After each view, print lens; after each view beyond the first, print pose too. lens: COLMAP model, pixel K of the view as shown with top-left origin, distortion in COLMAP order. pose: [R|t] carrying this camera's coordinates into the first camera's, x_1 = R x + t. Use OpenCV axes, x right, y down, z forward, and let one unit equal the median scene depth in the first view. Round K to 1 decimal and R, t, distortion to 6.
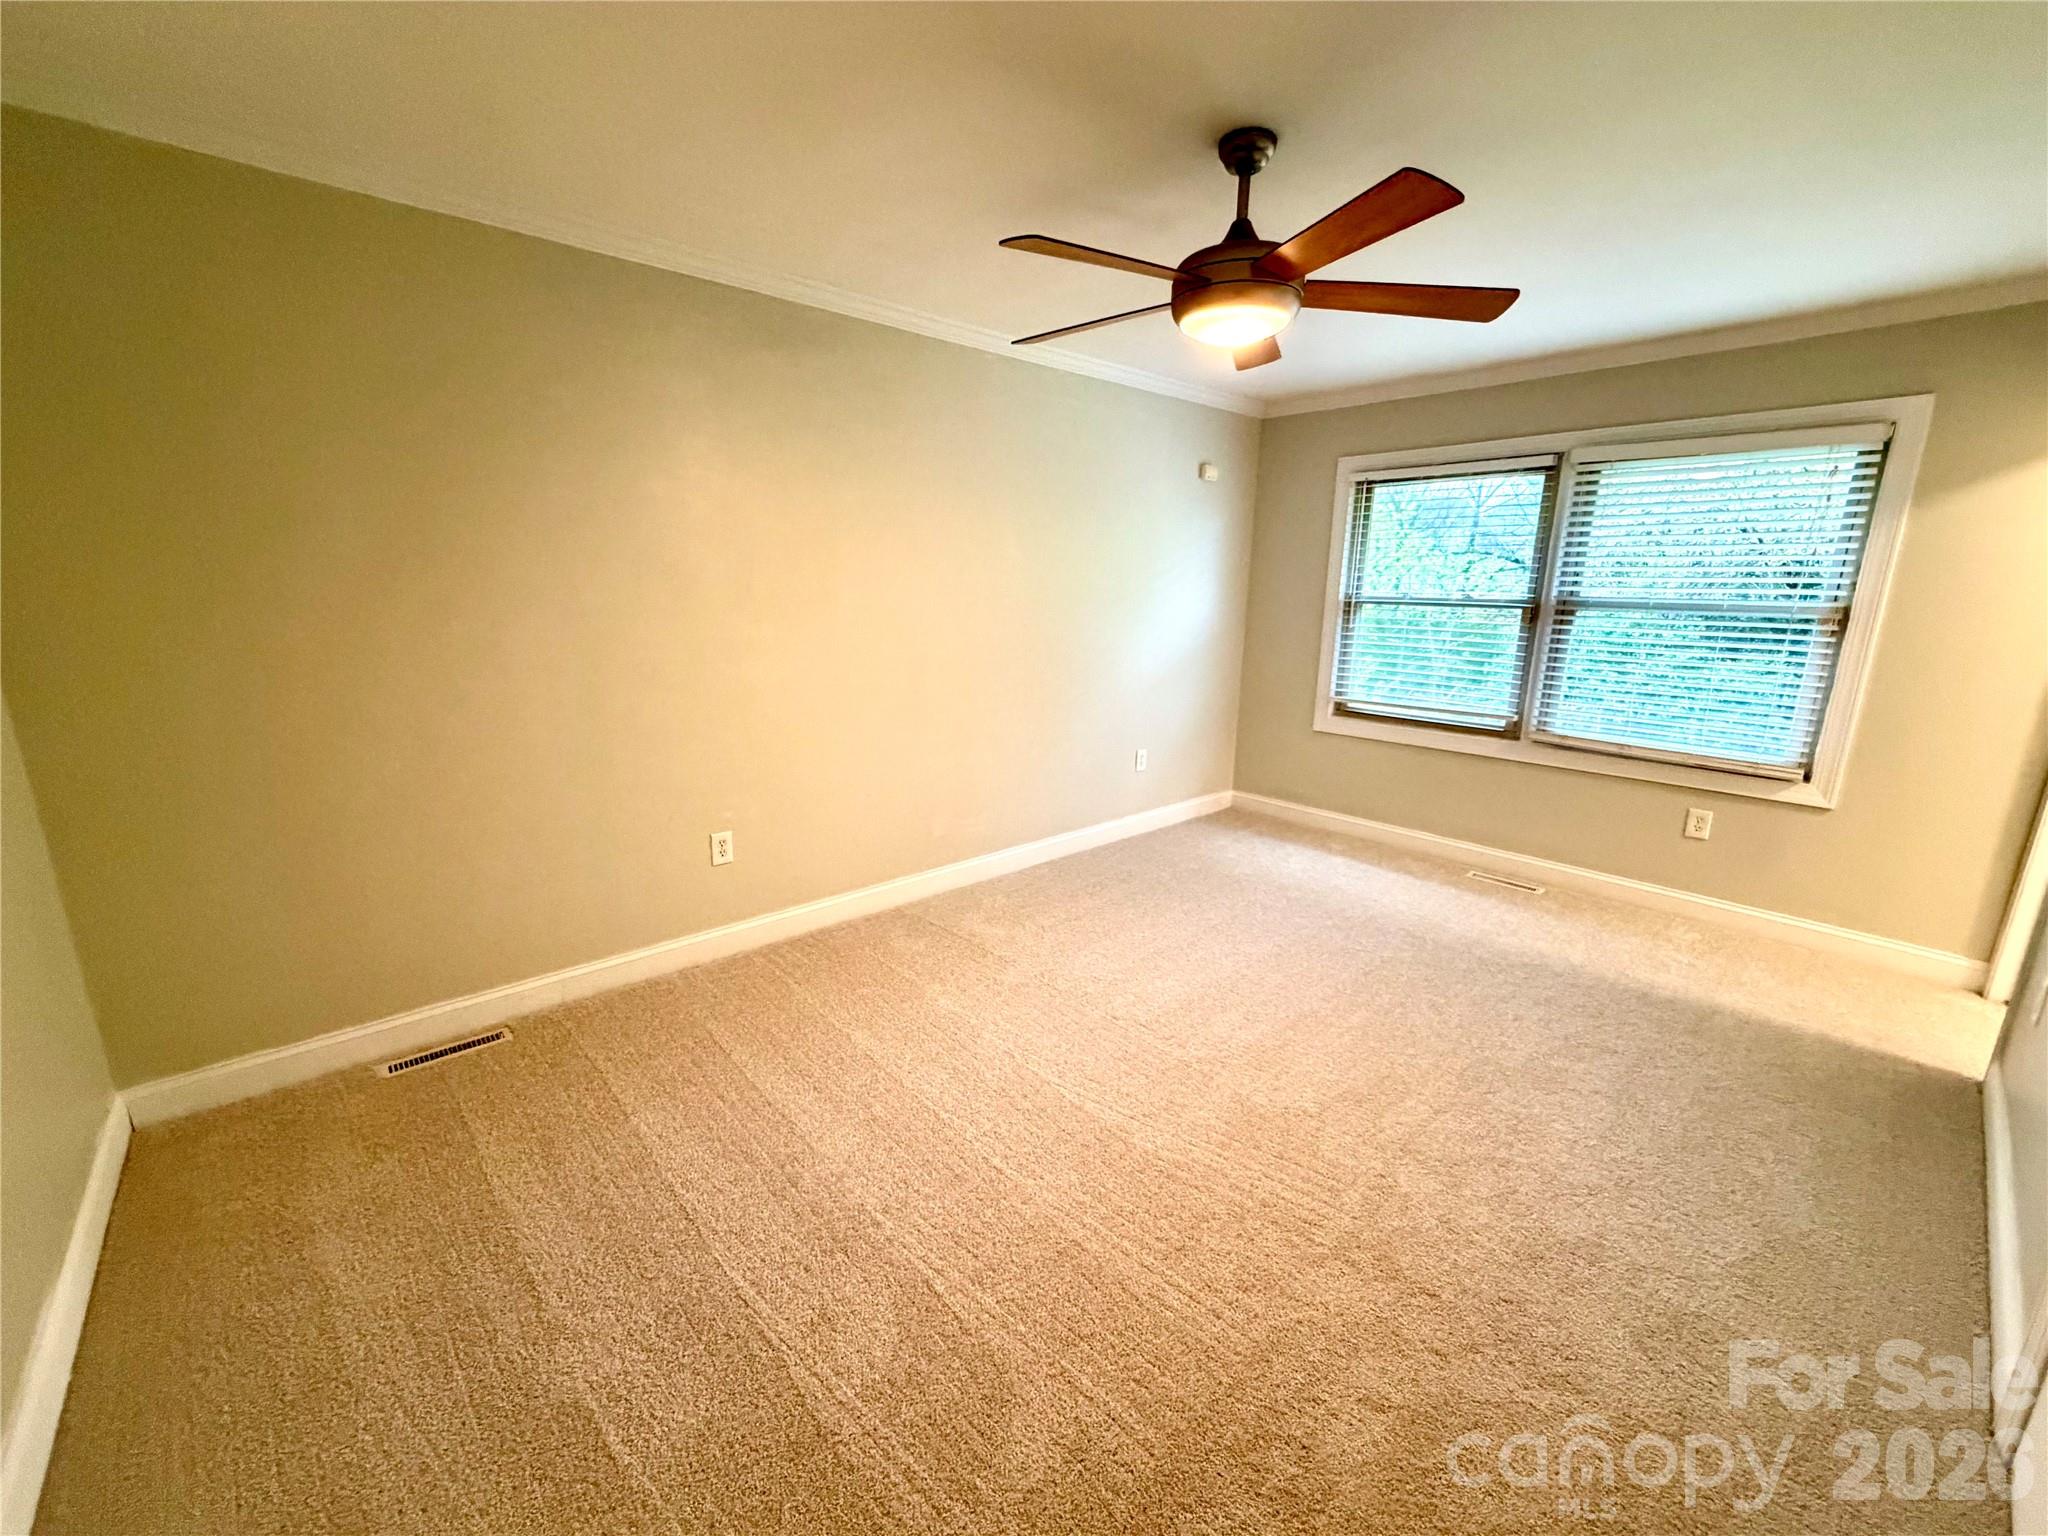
lens RADIAL K [[817.3, 0, 1023.7], [0, 817.3, 771.5], [0, 0, 1]] dist [-0.000718, 0.000619]
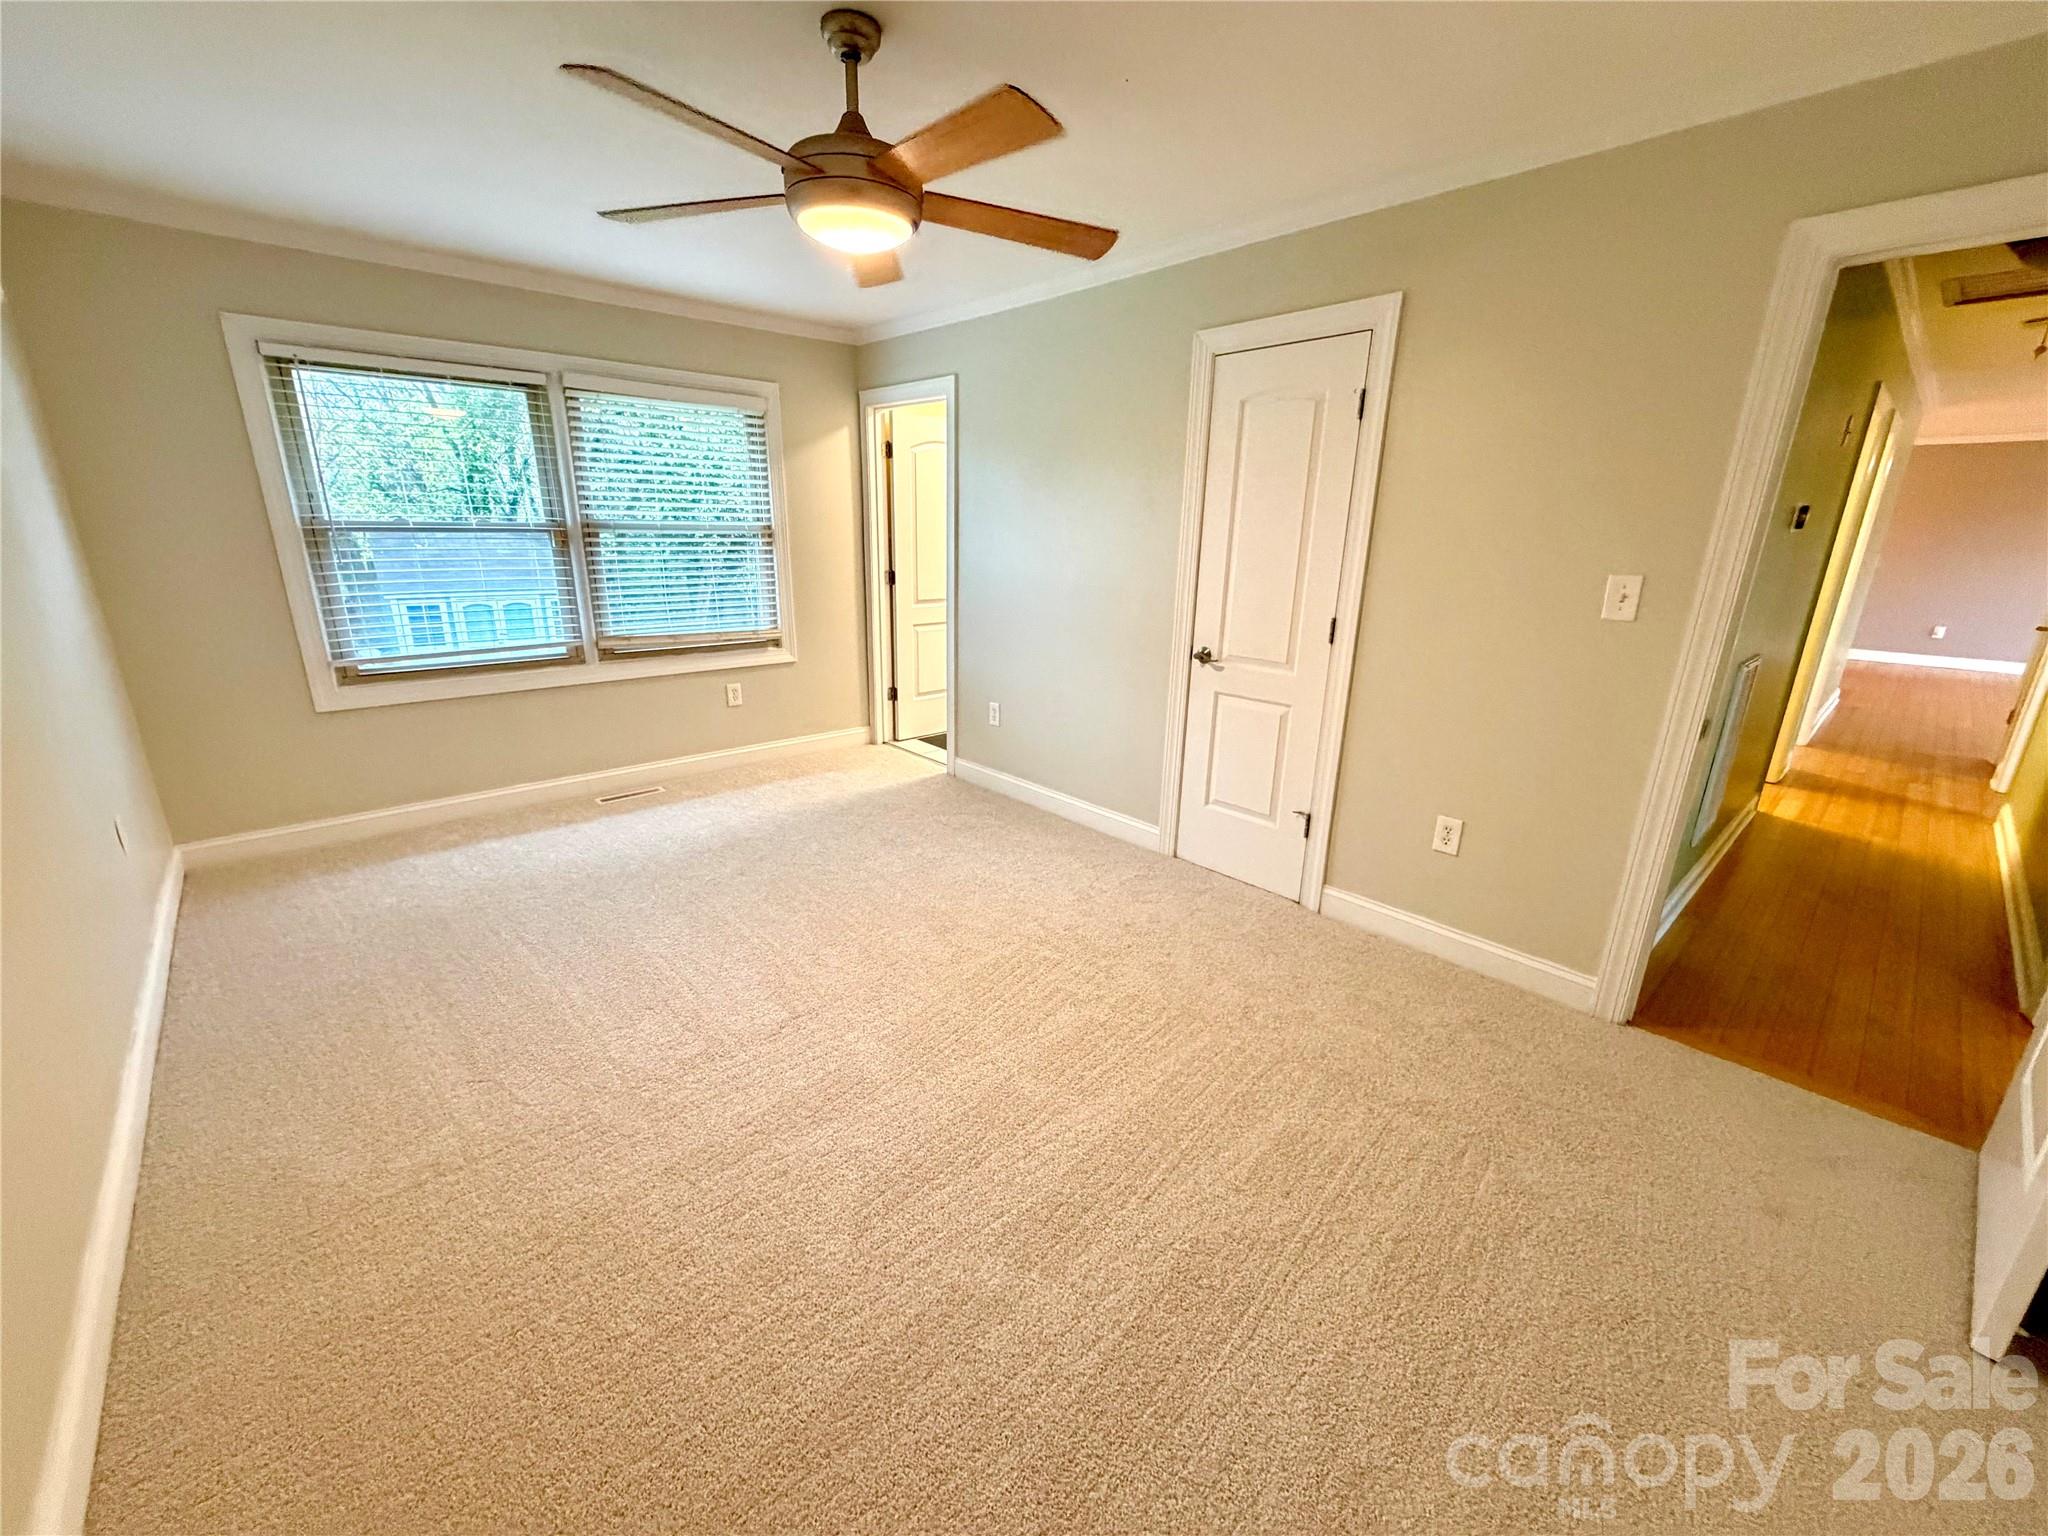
lens RADIAL K [[817.3, 0, 1031.0], [0, 817.3, 767.9], [0, 0, 1]] dist [-0.000718, 0.000619]
pose [[-0.000592, -0.303321, 0.952888, -0.411492], [0.210659, 0.931468, 0.296633, -0.102318], [-0.977560, 0.200910, 0.063346, 0.415452]]
